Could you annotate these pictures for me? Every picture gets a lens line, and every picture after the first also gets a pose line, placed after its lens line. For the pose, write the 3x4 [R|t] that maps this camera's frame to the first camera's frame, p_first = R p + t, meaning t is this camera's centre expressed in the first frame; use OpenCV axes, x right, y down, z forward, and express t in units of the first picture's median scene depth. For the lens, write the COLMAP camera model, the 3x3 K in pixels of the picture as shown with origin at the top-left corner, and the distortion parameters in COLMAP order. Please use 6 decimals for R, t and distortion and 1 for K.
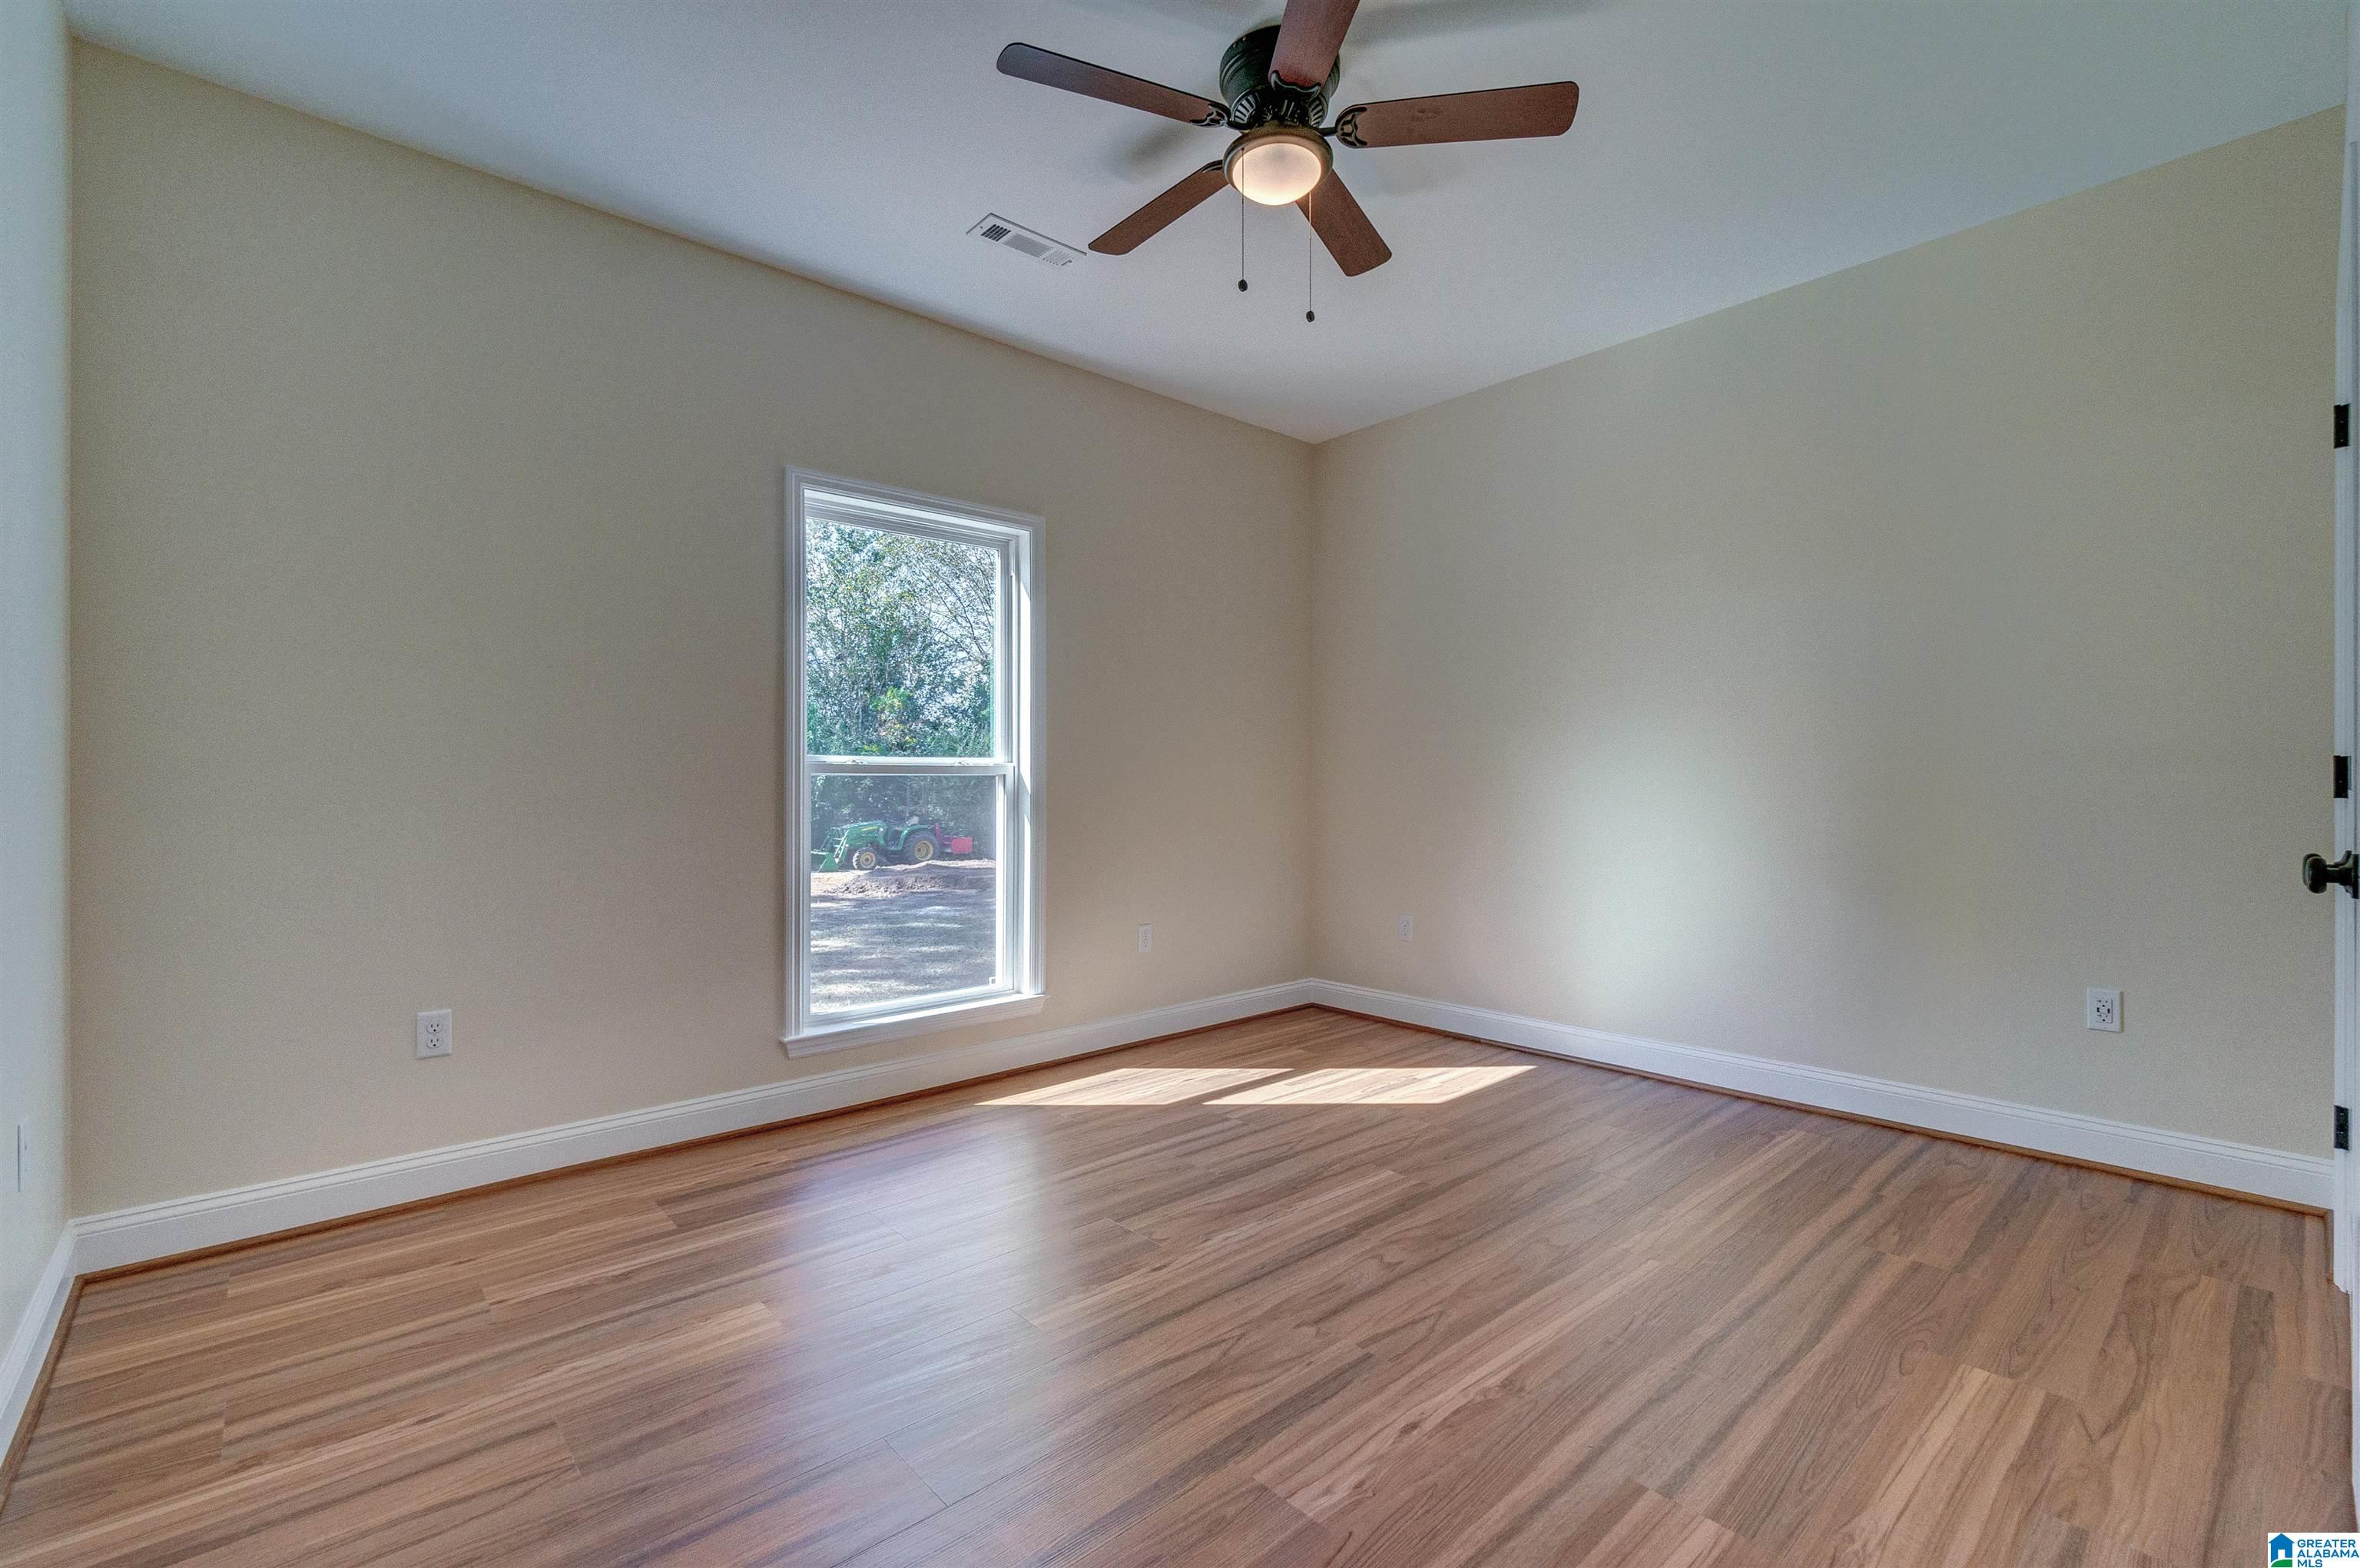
lens RADIAL K [[1019.5, 0, 1176.6], [0, 1019.5, 784.6], [0, 0, 1]] dist [-0.012151, -0.000308]
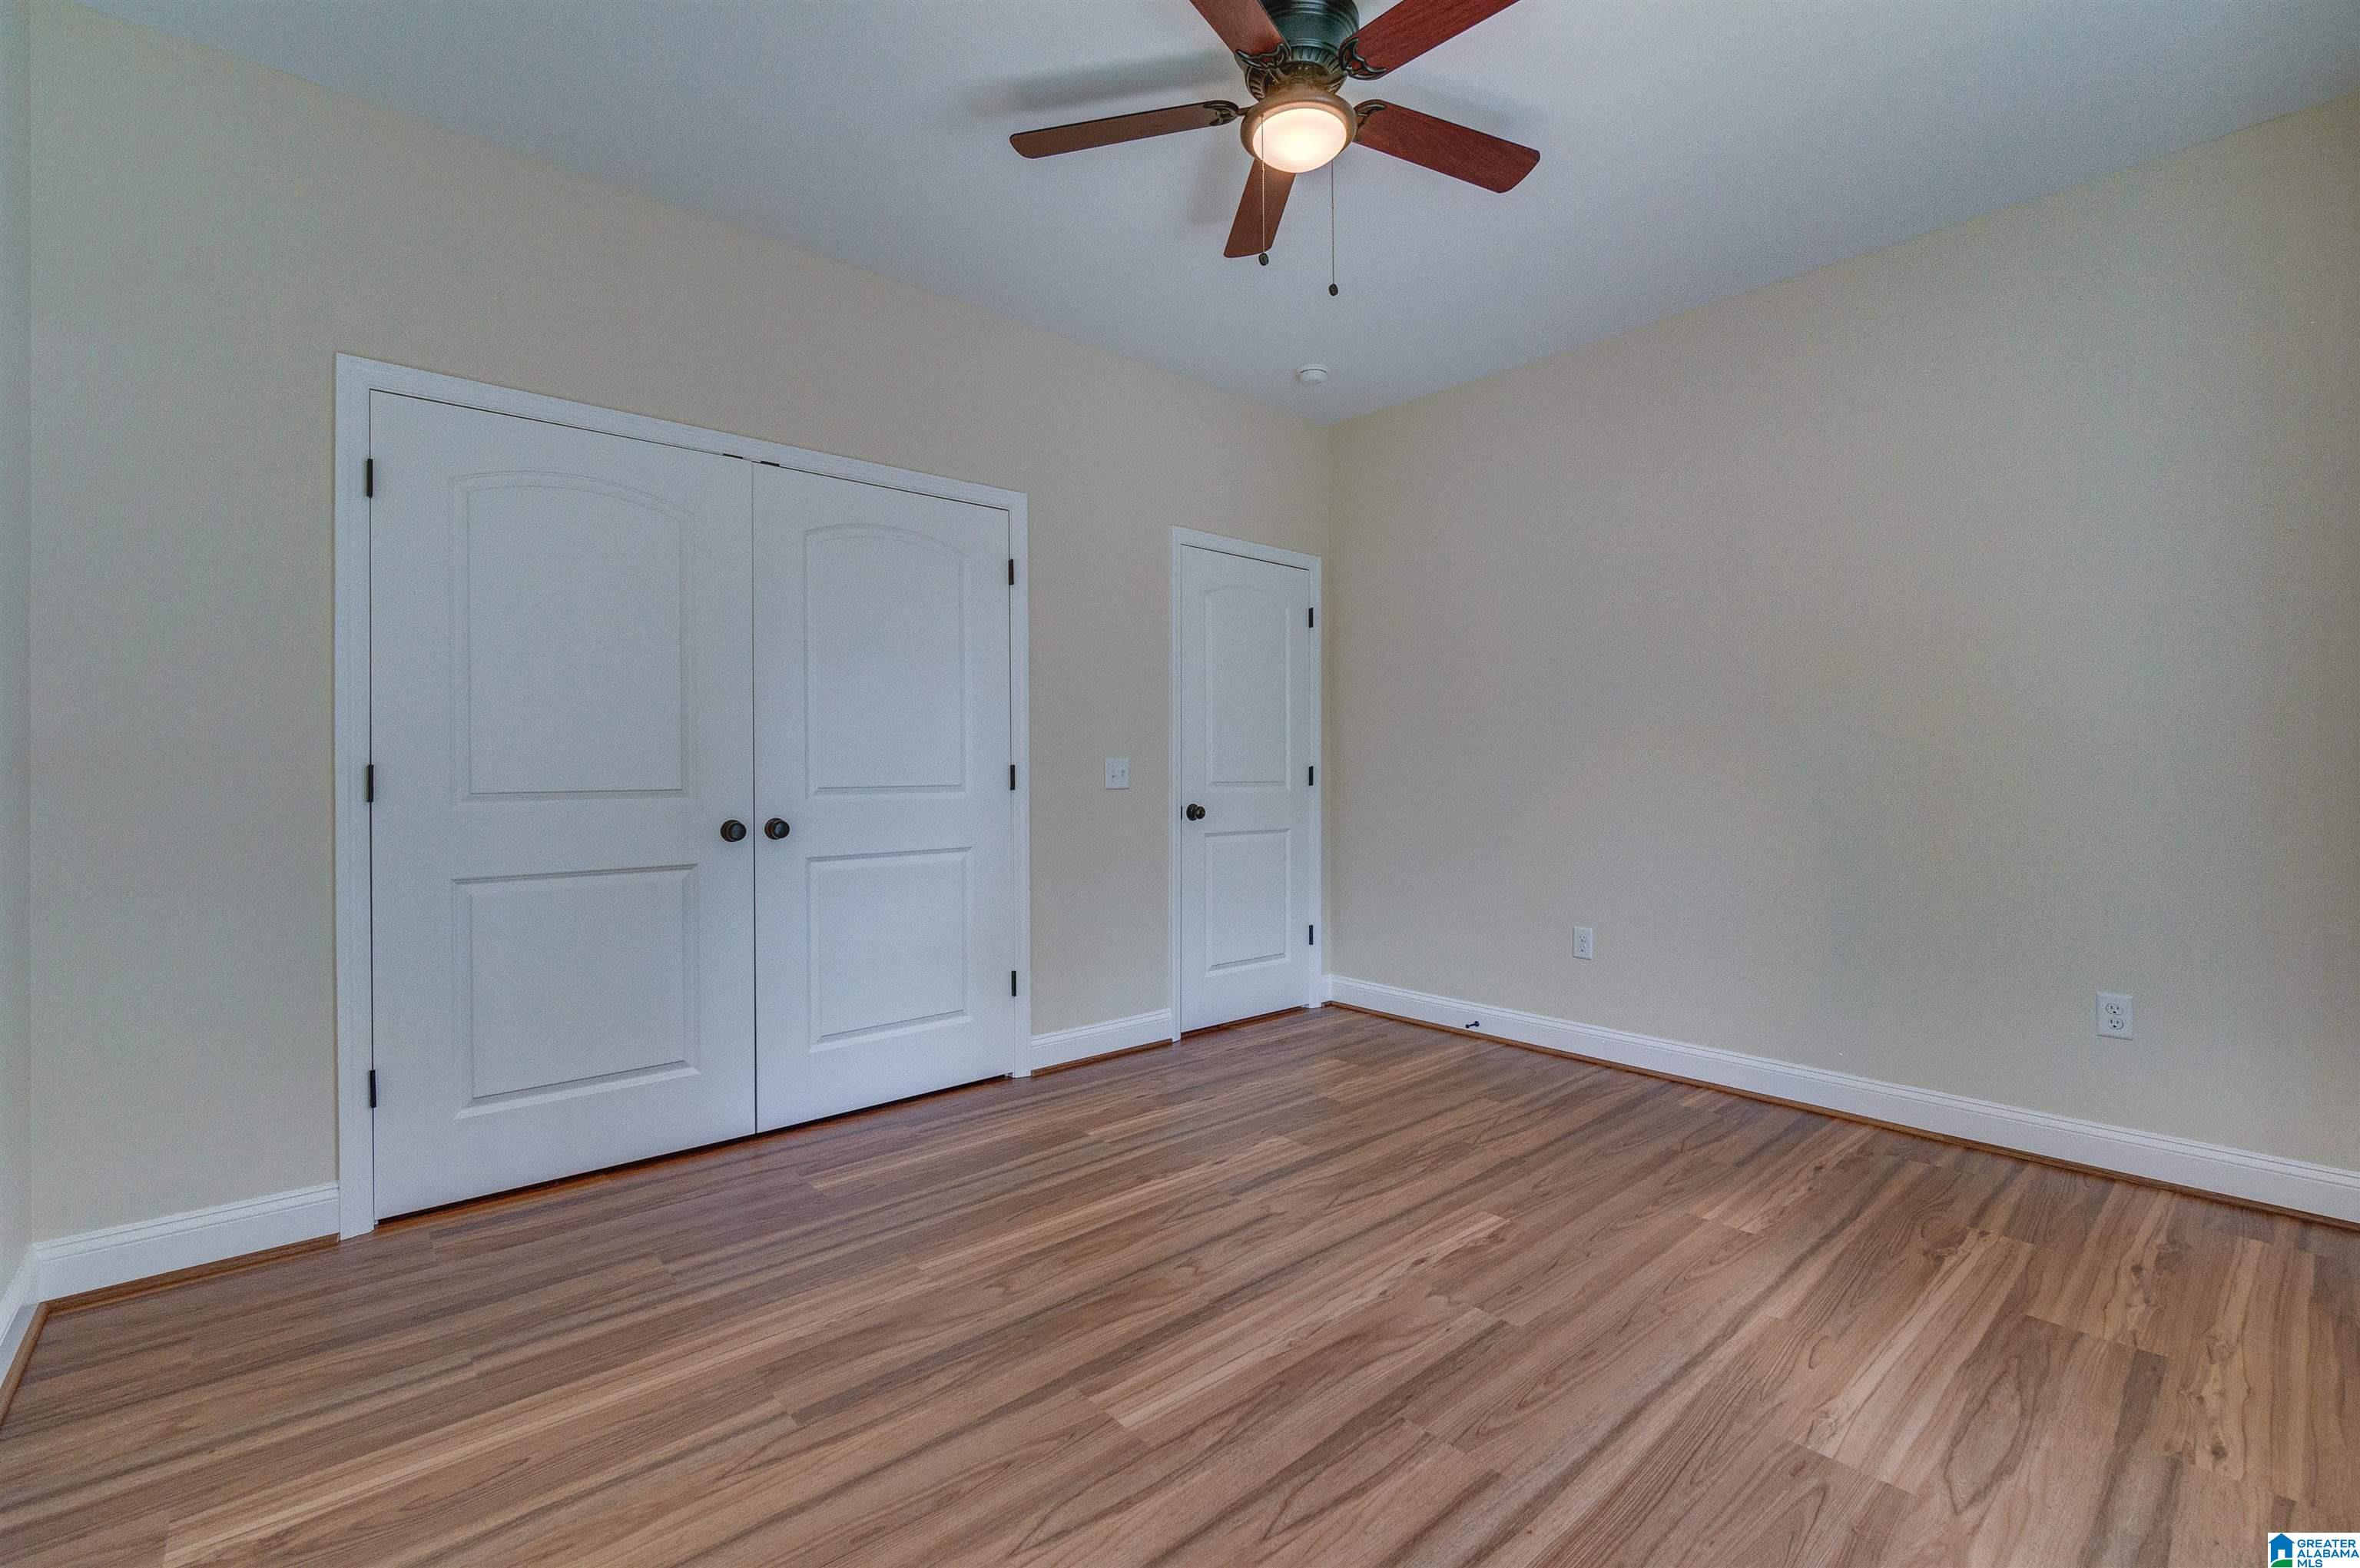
lens RADIAL K [[1019.5, 0, 1176.0], [0, 1019.5, 767.6], [0, 0, 1]] dist [-0.012151, -0.000308]
pose [[-0.999982, 0.005433, 0.002644, 0.206561], [0.005424, 0.999979, -0.003414, -0.012925], [-0.002663, -0.003399, -0.999991, 1.891226]]
